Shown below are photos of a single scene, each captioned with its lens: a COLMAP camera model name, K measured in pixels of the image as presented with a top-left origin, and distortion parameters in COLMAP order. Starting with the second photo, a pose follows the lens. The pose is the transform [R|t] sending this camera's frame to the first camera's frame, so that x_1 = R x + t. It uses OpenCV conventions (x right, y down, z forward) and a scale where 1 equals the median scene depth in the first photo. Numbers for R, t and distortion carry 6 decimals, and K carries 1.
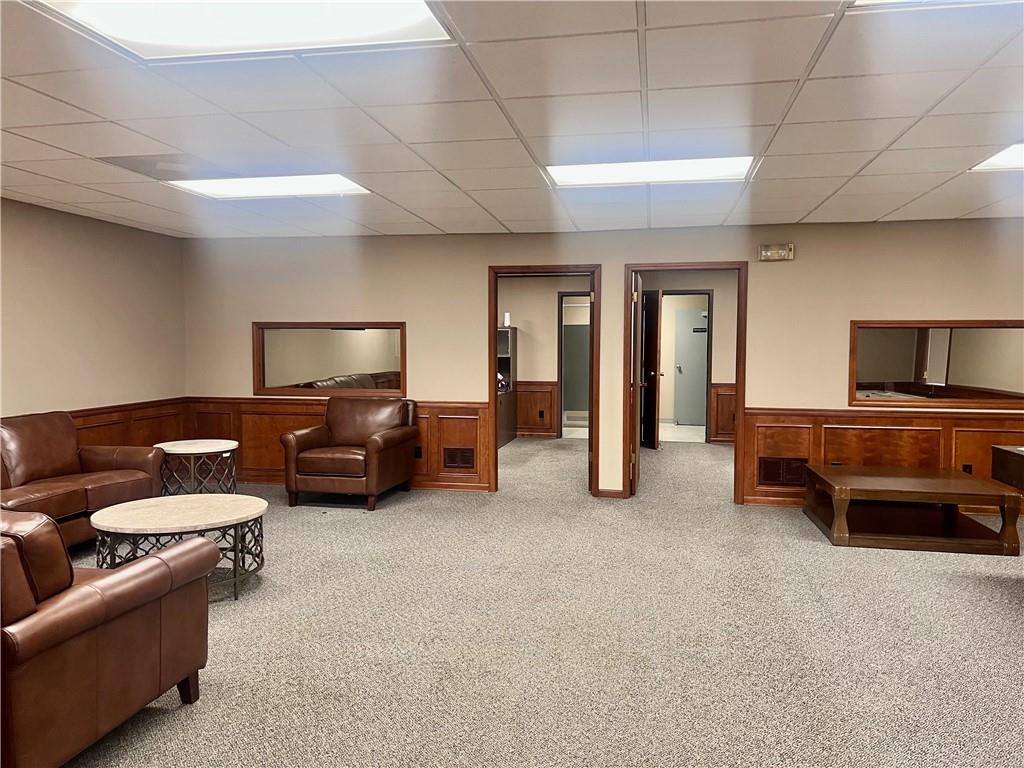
lens RADIAL K [[768.8, 0, 512.0], [0, 768.8, 384.0], [0, 0, 1]] dist [0.100621, -0.110946]
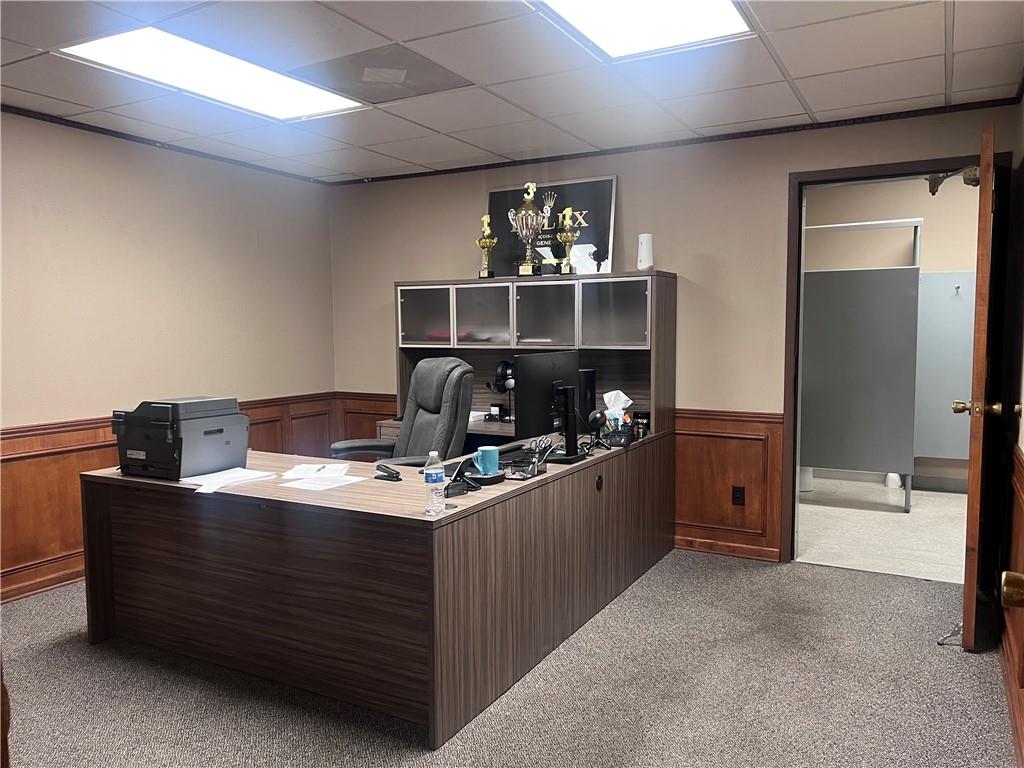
lens RADIAL K [[768.8, 0, 512.0], [0, 768.8, 384.0], [0, 0, 1]] dist [0.100621, -0.110946]
pose [[0.953345, 0.014947, -0.301512, 0.078805], [-0.009571, 0.999768, 0.019298, -0.040554], [0.301730, -0.015512, 0.953267, 1.000718]]
